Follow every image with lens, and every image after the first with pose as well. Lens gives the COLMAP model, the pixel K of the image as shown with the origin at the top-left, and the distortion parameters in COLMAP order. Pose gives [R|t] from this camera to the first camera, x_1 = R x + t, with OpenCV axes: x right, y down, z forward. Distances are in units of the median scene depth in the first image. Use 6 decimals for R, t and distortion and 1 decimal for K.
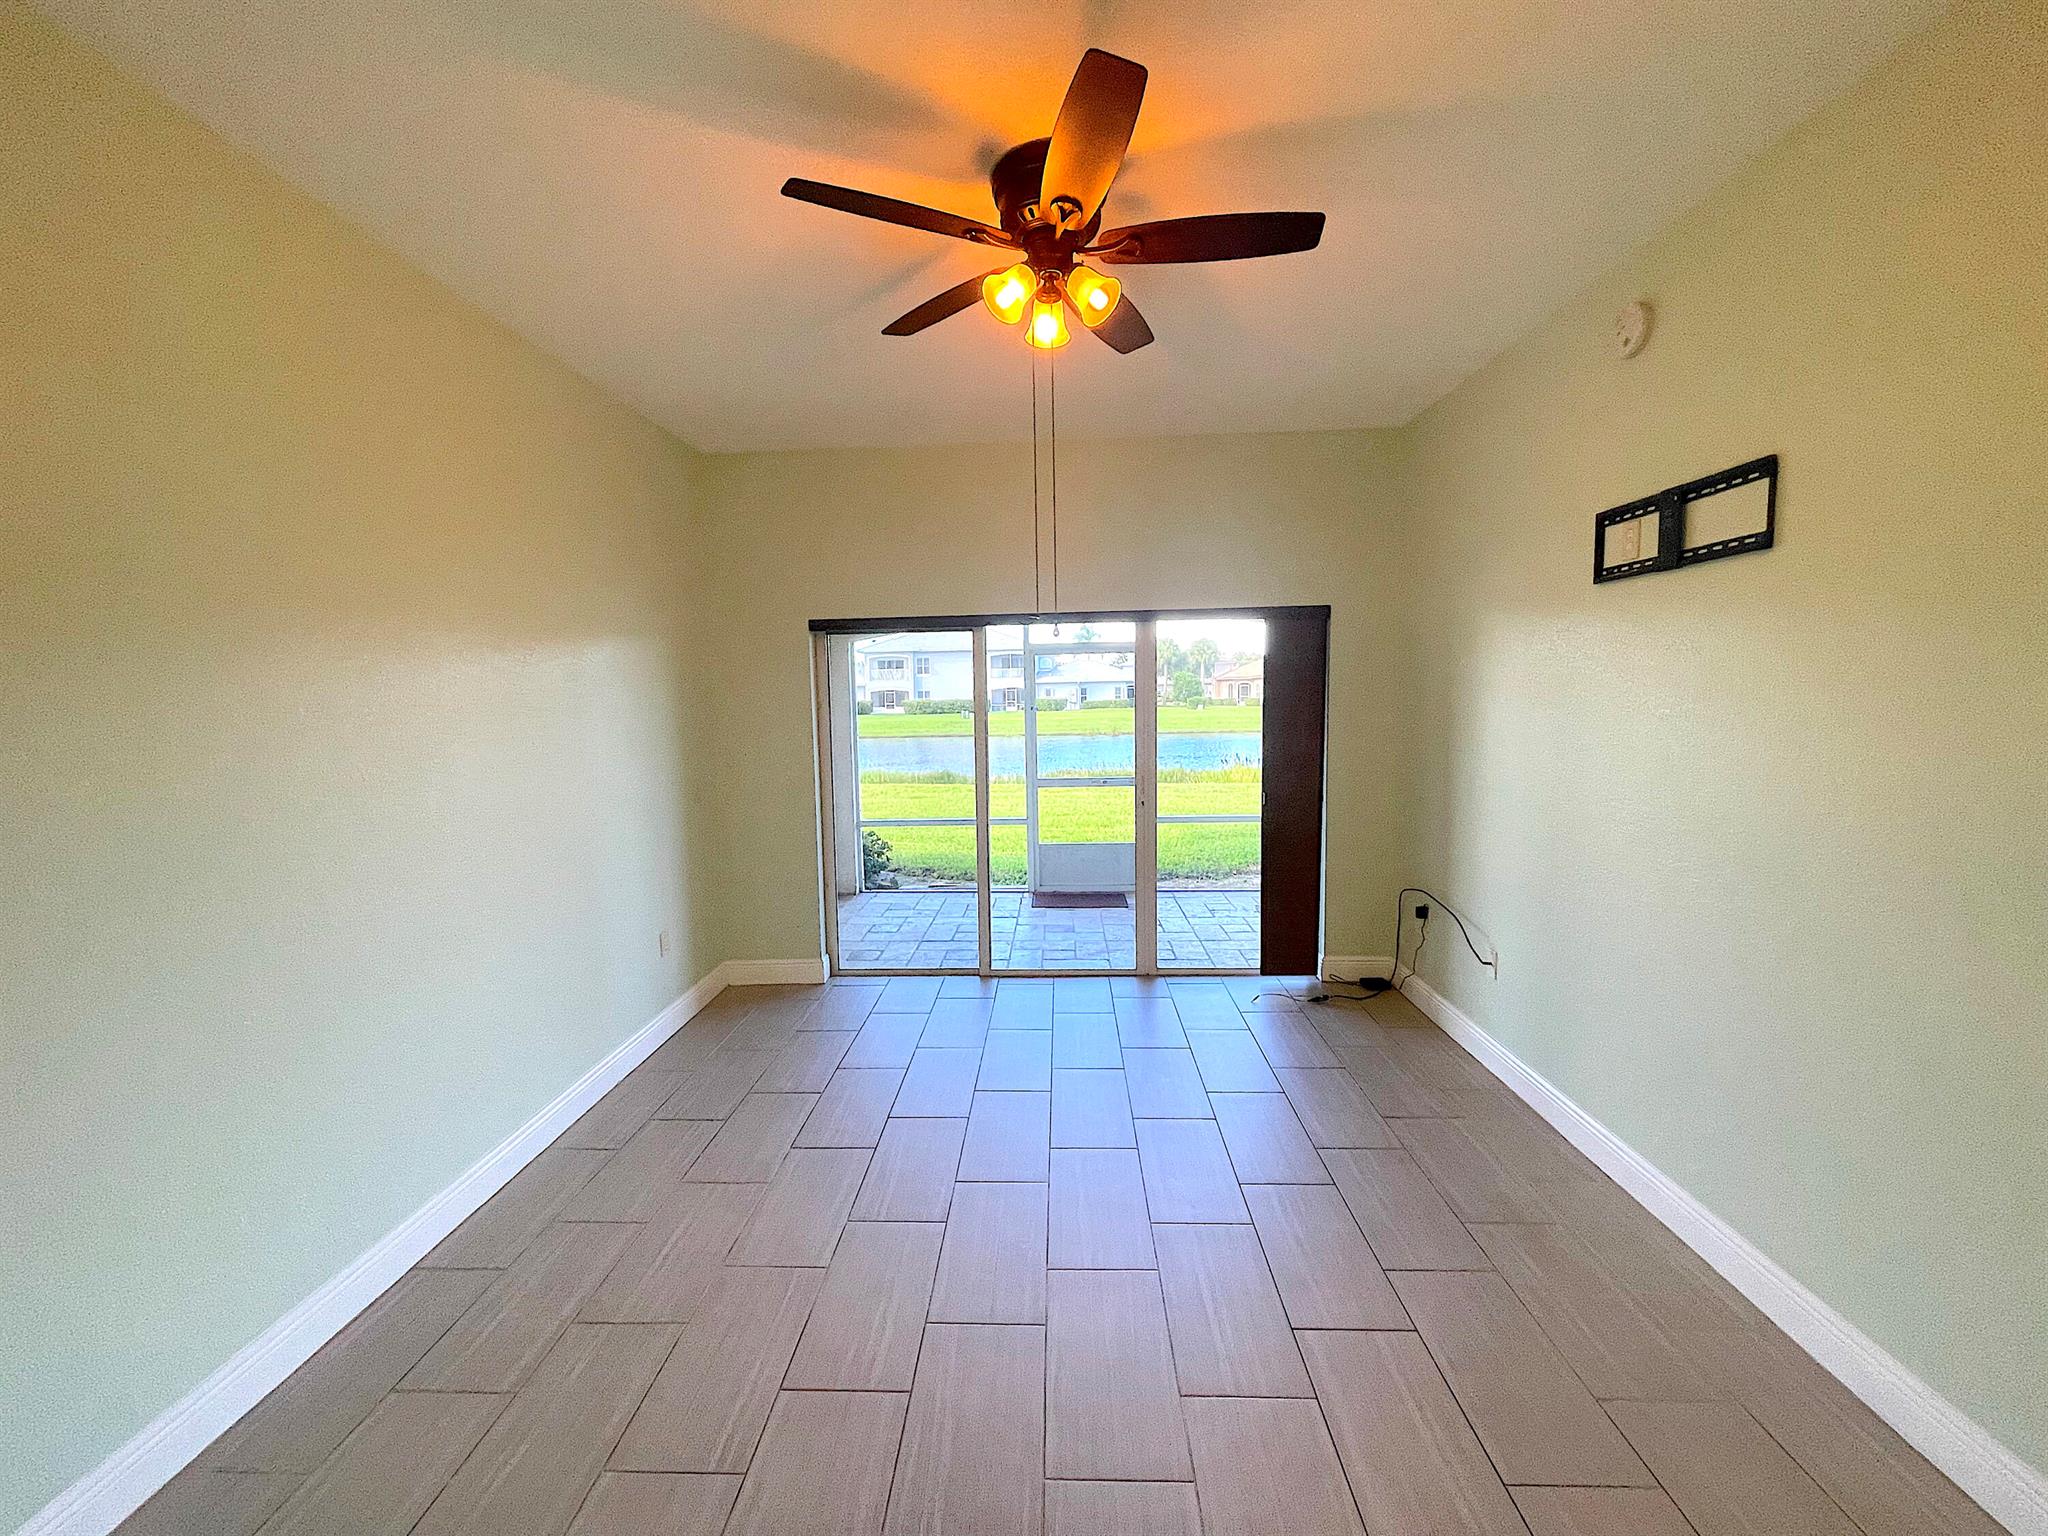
lens RADIAL K [[824.8, 0, 1020.7], [0, 824.8, 757.7], [0, 0, 1]] dist [-0.001494, -0.000267]
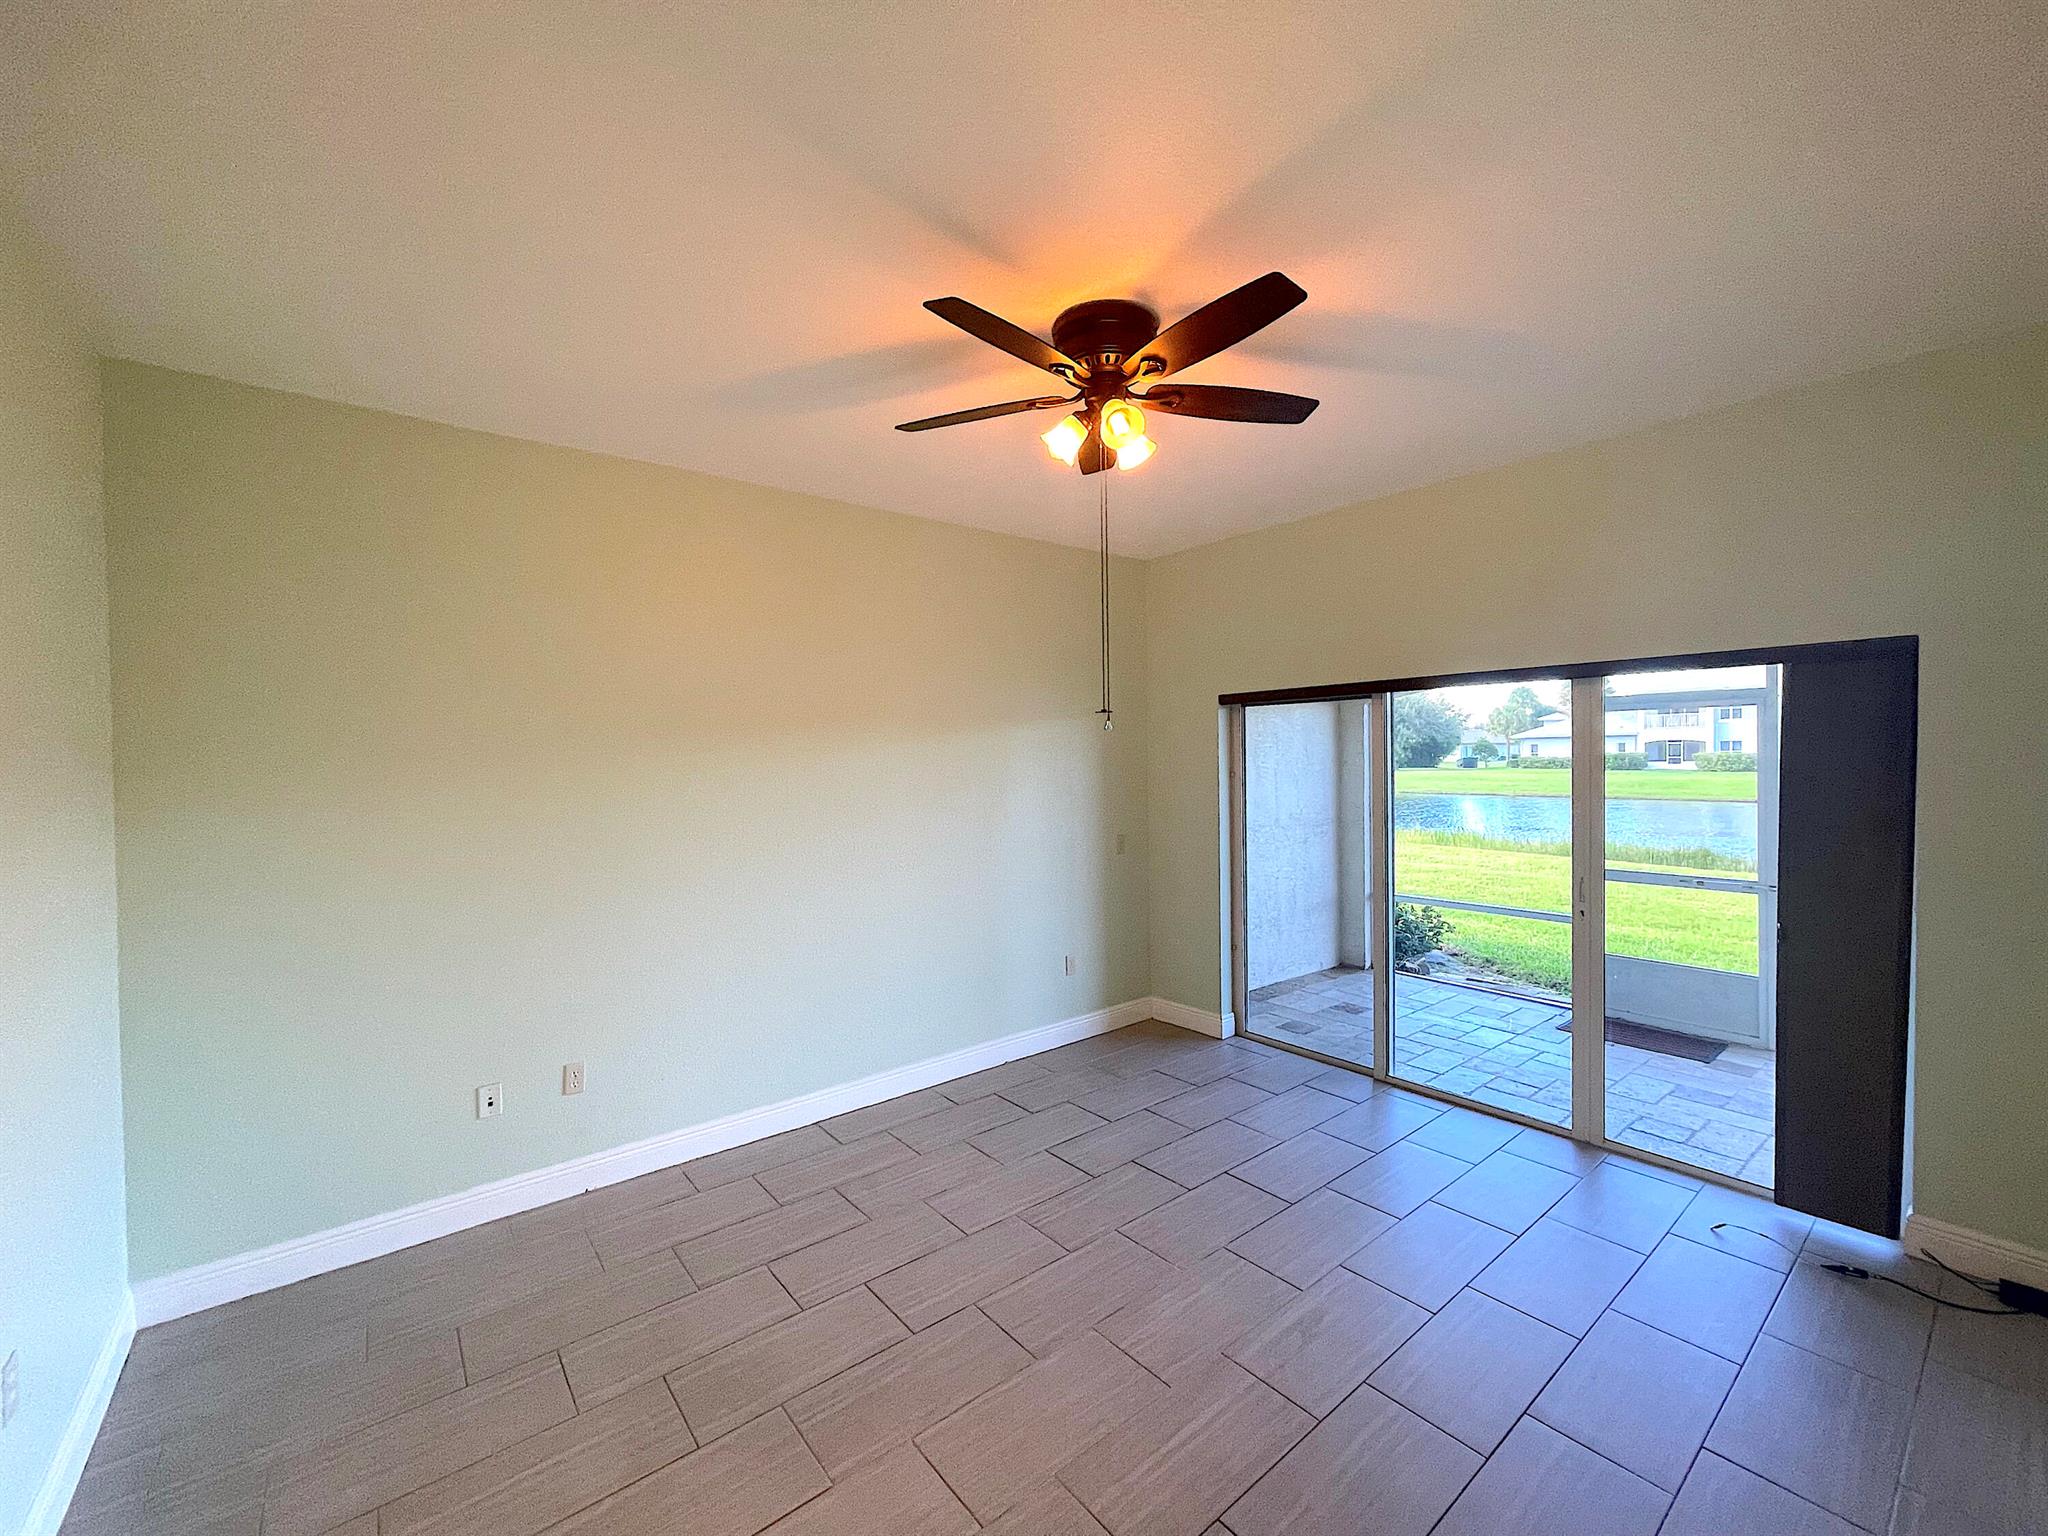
lens RADIAL K [[824.8, 0, 1021.6], [0, 824.8, 758.3], [0, 0, 1]] dist [-0.001494, -0.000267]
pose [[0.663372, 0.012164, -0.748191, 0.092219], [-0.056654, 0.997814, -0.034009, -0.008063], [0.746142, 0.064949, 0.662611, 0.023185]]
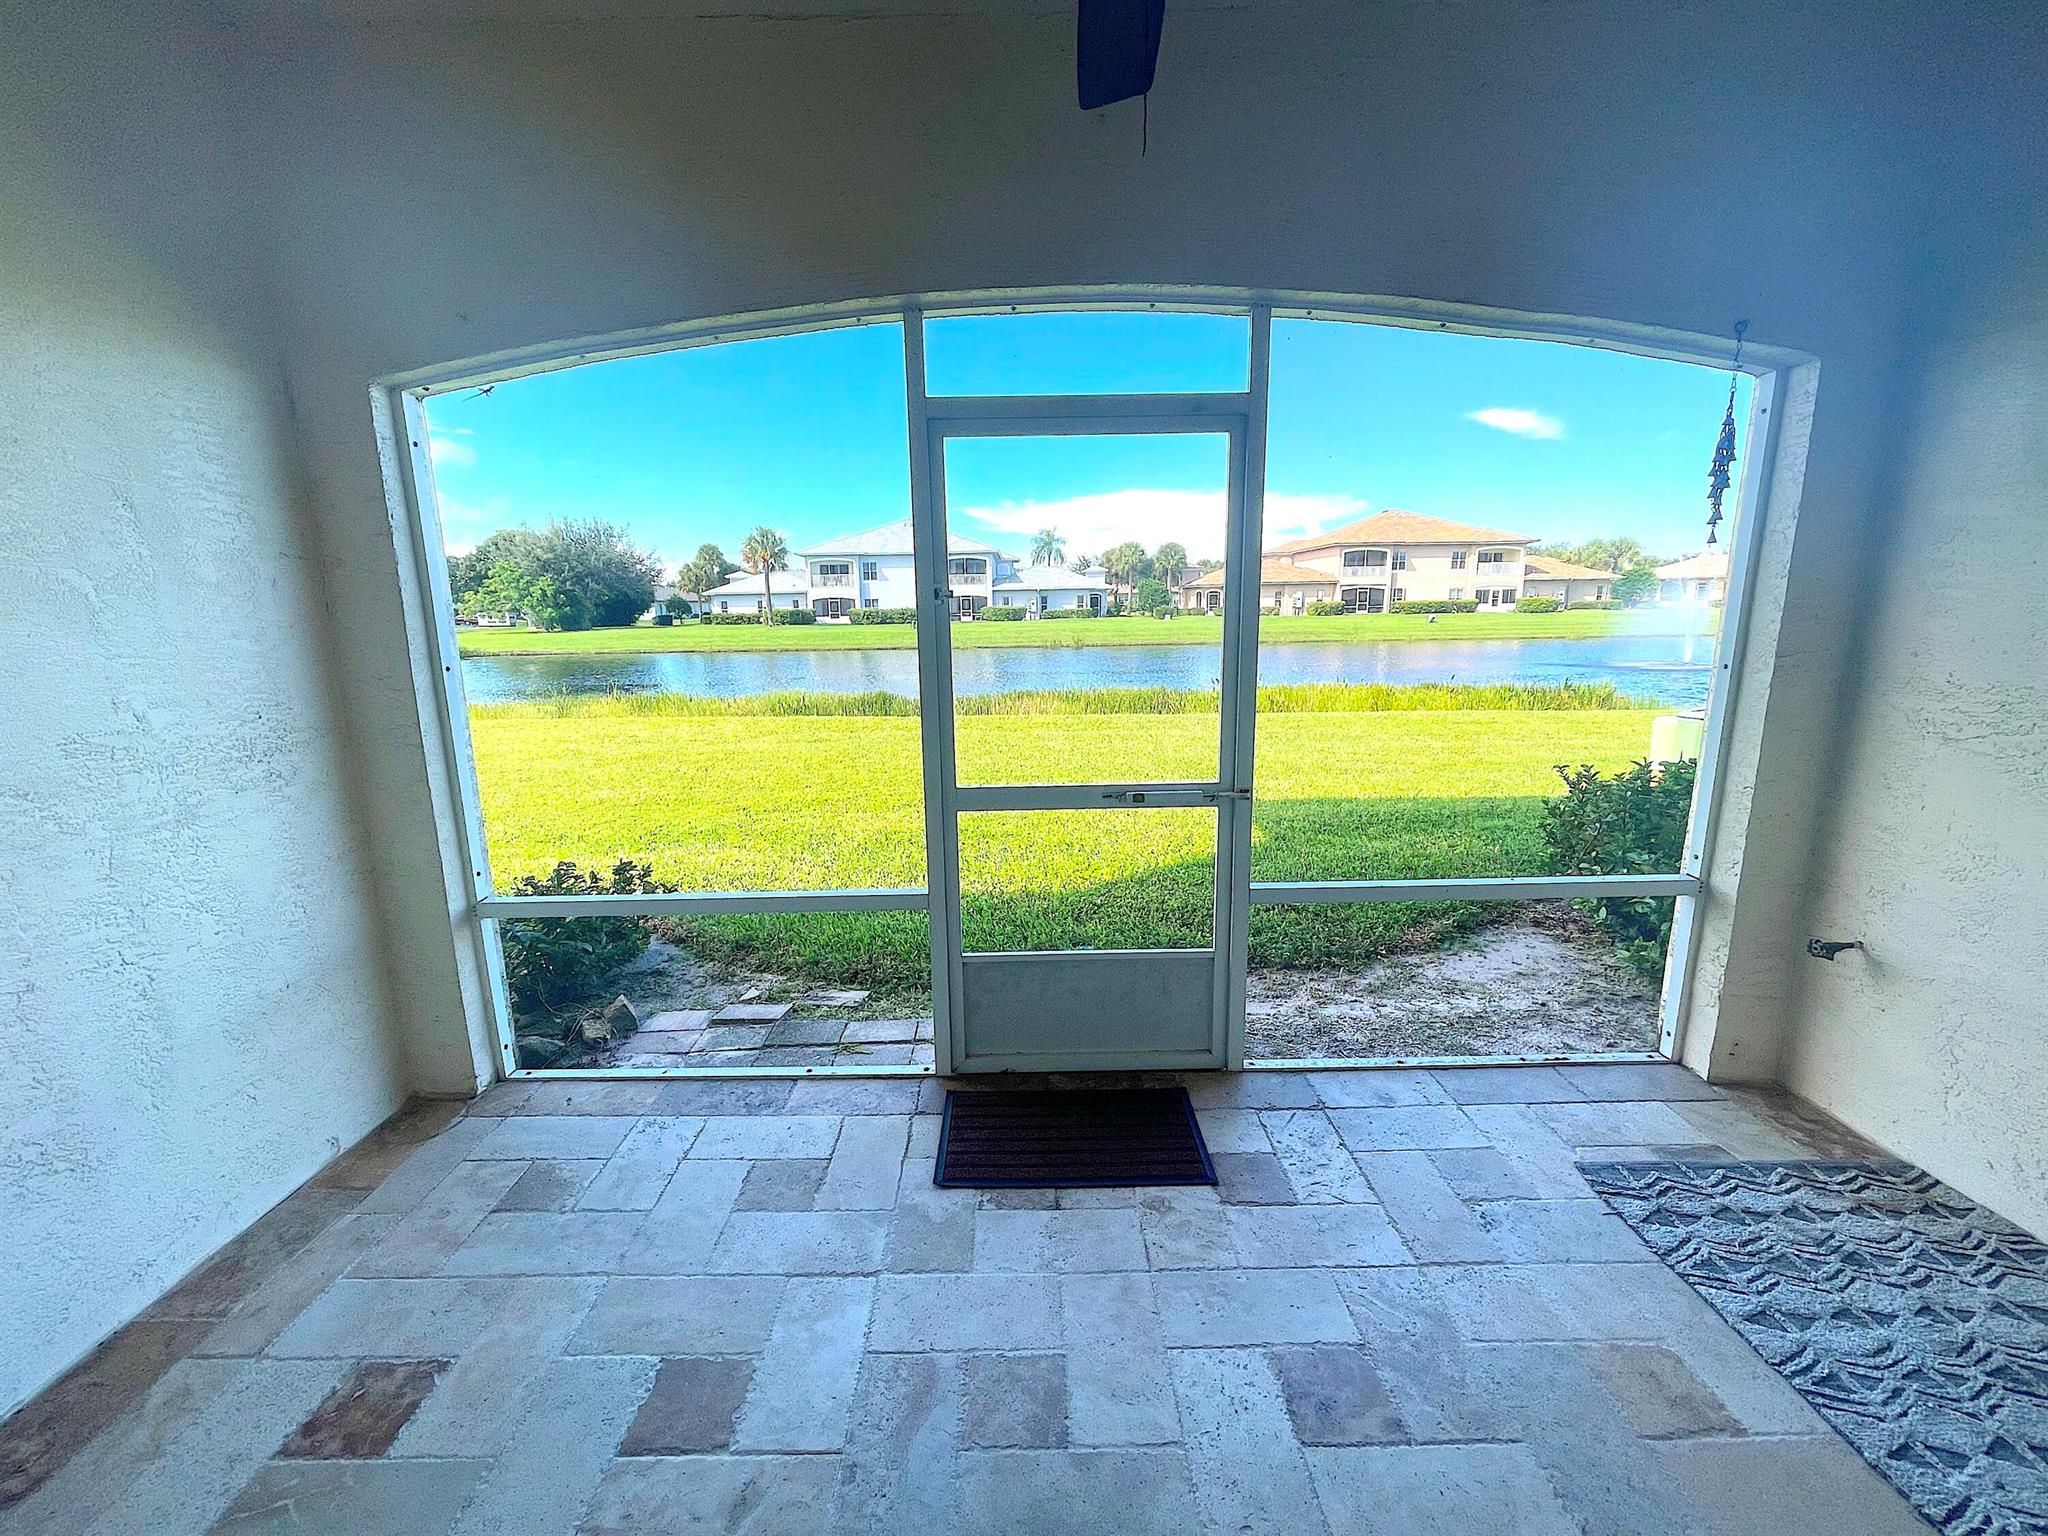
lens RADIAL K [[824.8, 0, 1016.9], [0, 824.8, 760.4], [0, 0, 1]] dist [-0.001494, -0.000267]
pose [[0.998689, -0.006933, 0.050708, -0.016990], [0.001356, 0.994020, 0.109190, -0.010590], [-0.051162, -0.108978, 0.992727, 0.310307]]
